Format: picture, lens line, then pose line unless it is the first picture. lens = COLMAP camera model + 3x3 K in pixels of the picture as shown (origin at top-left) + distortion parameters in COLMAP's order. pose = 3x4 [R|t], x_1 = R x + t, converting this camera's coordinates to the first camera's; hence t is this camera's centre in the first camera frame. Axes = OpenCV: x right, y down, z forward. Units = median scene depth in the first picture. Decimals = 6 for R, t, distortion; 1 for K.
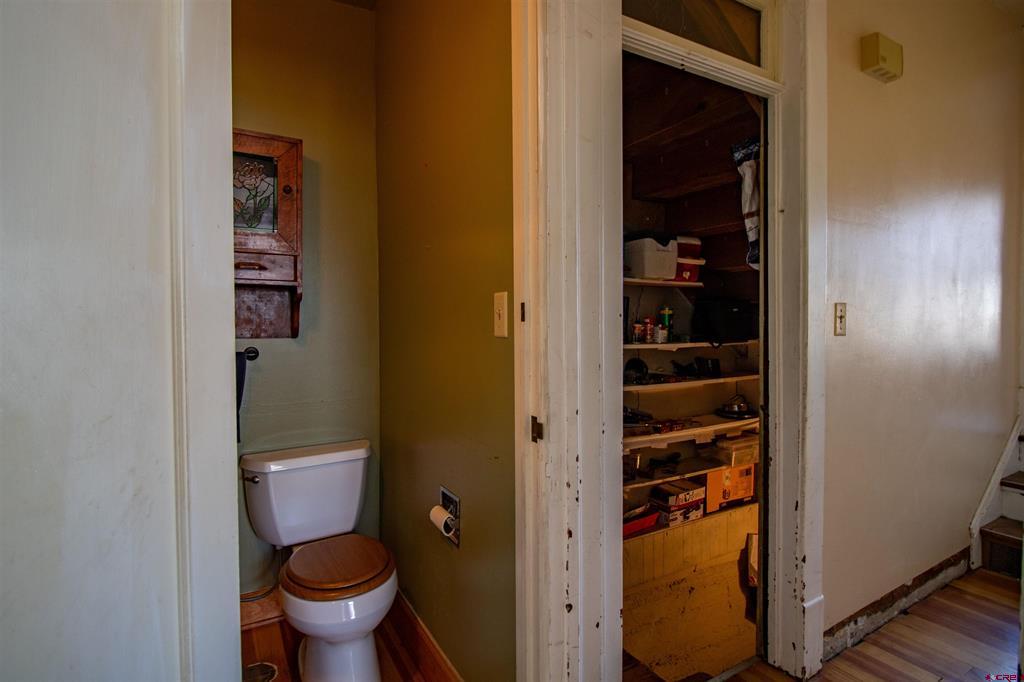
lens RADIAL K [[485.7, 0, 514.8], [0, 485.7, 332.8], [0, 0, 1]] dist [0.003396, -0.016065]
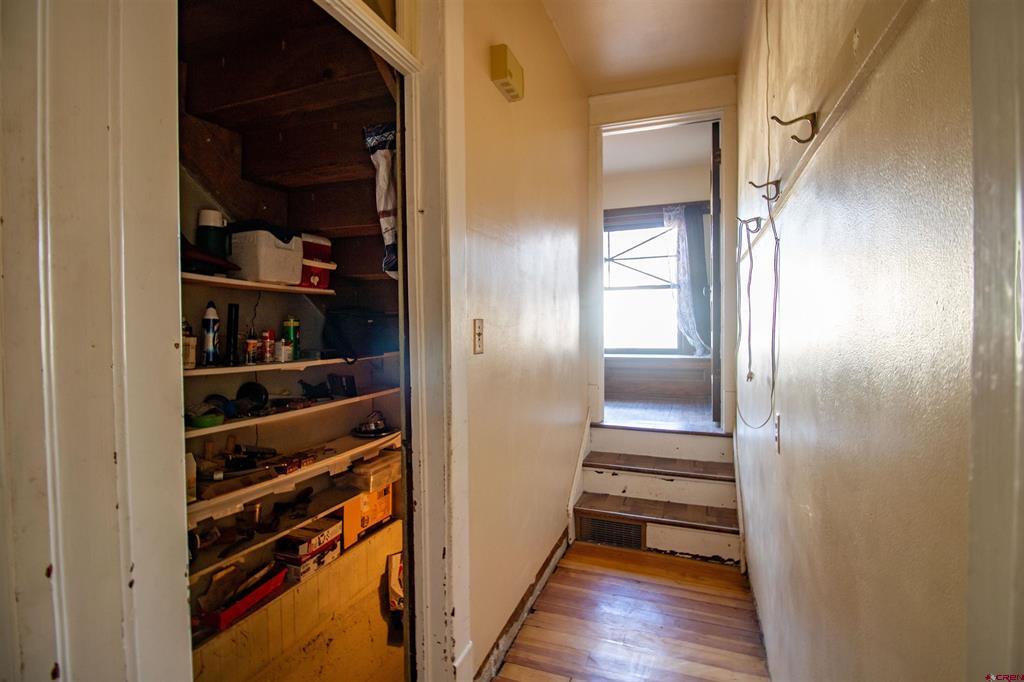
lens RADIAL K [[485.7, 0, 514.8], [0, 485.7, 332.8], [0, 0, 1]] dist [0.003396, -0.016065]
pose [[0.753362, -0.012987, 0.657478, 0.077715], [0.021428, 0.999759, -0.004806, -0.021329], [-0.657257, 0.017709, 0.753458, 0.179349]]
